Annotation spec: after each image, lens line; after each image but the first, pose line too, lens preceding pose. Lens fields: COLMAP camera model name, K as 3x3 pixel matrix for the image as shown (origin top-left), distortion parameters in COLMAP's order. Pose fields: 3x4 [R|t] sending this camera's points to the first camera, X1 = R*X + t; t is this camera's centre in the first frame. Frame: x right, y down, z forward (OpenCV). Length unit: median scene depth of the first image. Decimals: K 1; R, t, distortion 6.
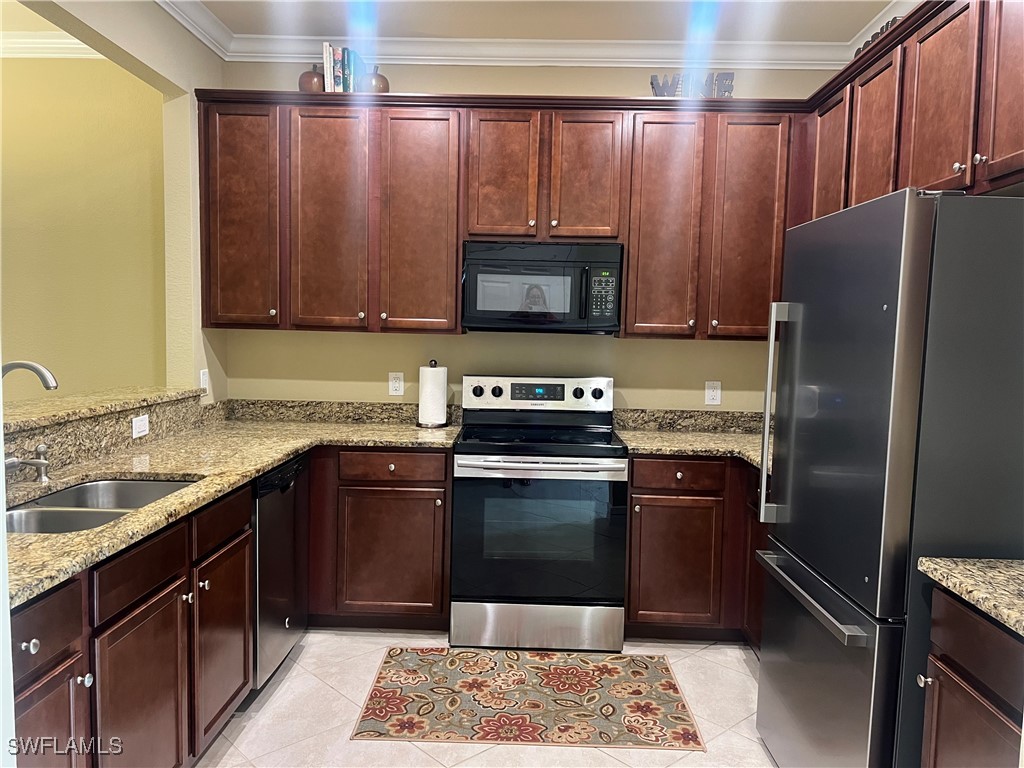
lens RADIAL K [[760.4, 0, 510.4], [0, 760.4, 399.2], [0, 0, 1]] dist [0.066162, -0.066743]
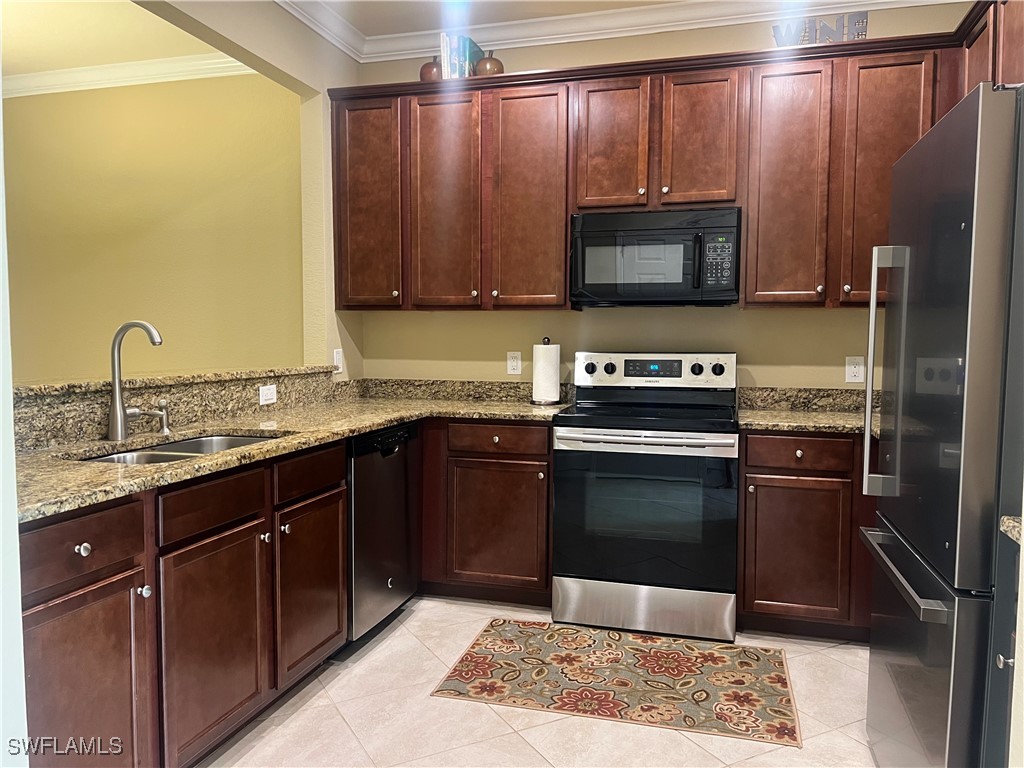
lens RADIAL K [[761.2, 0, 514.5], [0, 761.2, 392.6], [0, 0, 1]] dist [0.077191, -0.087535]
pose [[0.969248, 0.000231, -0.246084, 0.115194], [-0.005444, 0.999775, -0.020504, 0.046826], [0.246024, 0.021213, 0.969032, 0.022594]]
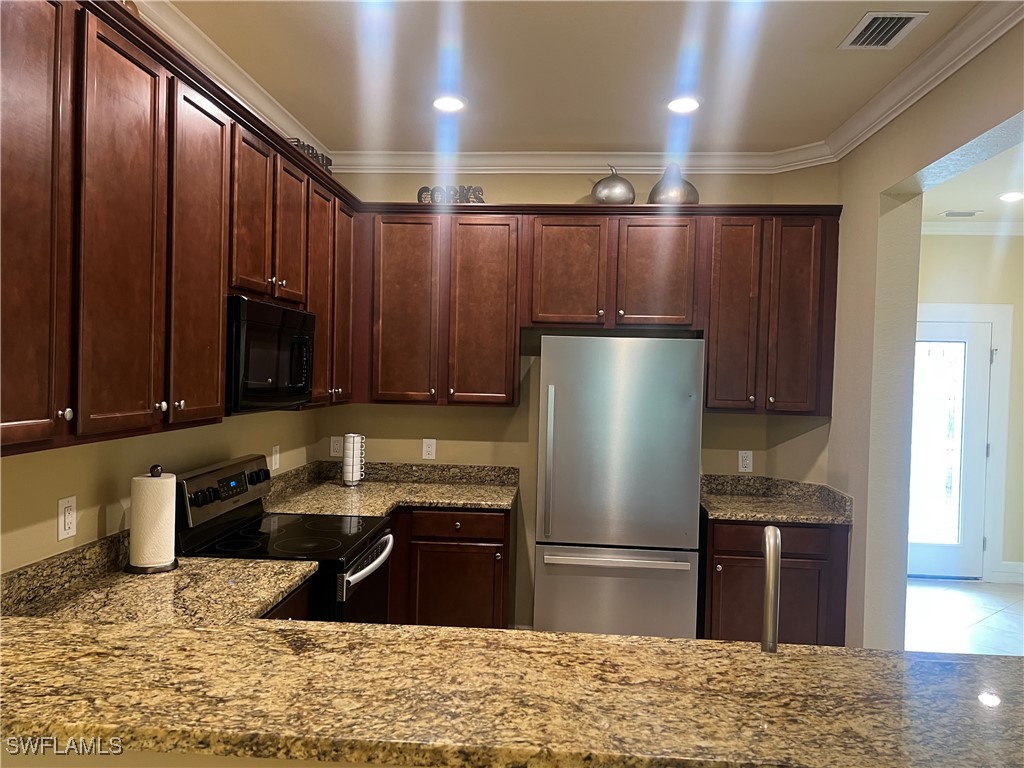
lens RADIAL K [[761.2, 0, 514.5], [0, 761.2, 392.6], [0, 0, 1]] dist [0.077191, -0.087535]
pose [[0.042780, -0.055148, 0.997561, -0.821757], [0.072265, 0.996031, 0.051965, -0.138182], [-0.996468, 0.069866, 0.046596, 0.732389]]
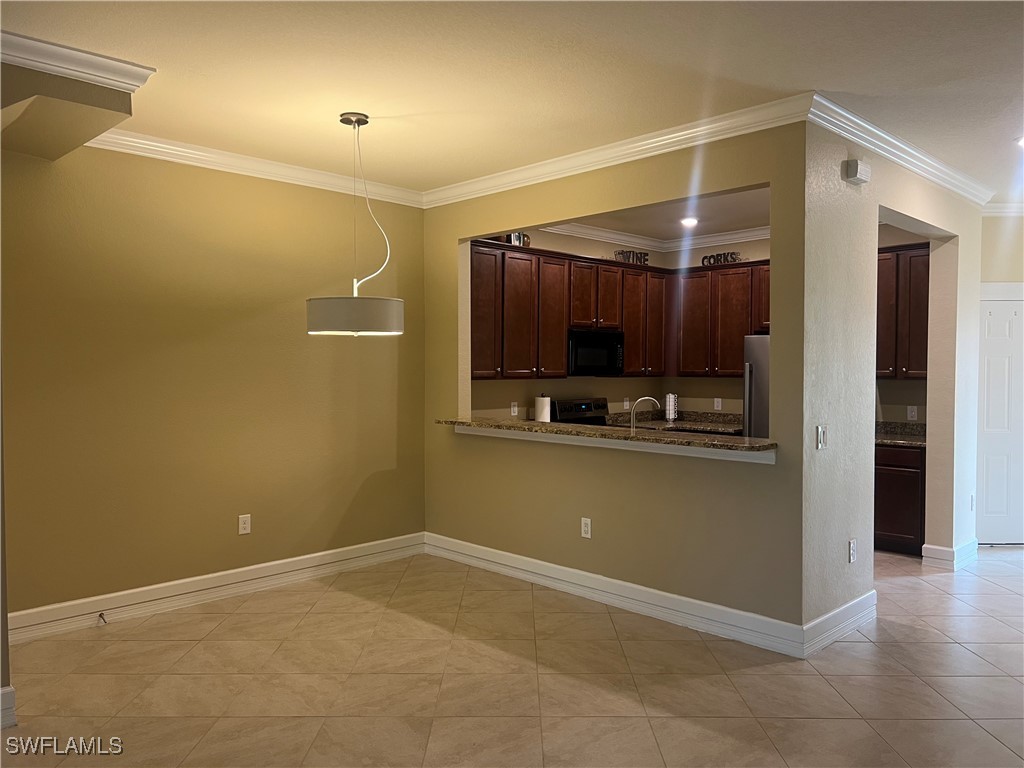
lens RADIAL K [[761.2, 0, 514.5], [0, 761.2, 392.6], [0, 0, 1]] dist [0.077191, -0.087535]
pose [[0.686628, -0.050601, 0.725246, -1.594455], [0.085923, 0.996231, -0.011841, -0.041014], [-0.721914, 0.070446, 0.688388, -0.195524]]
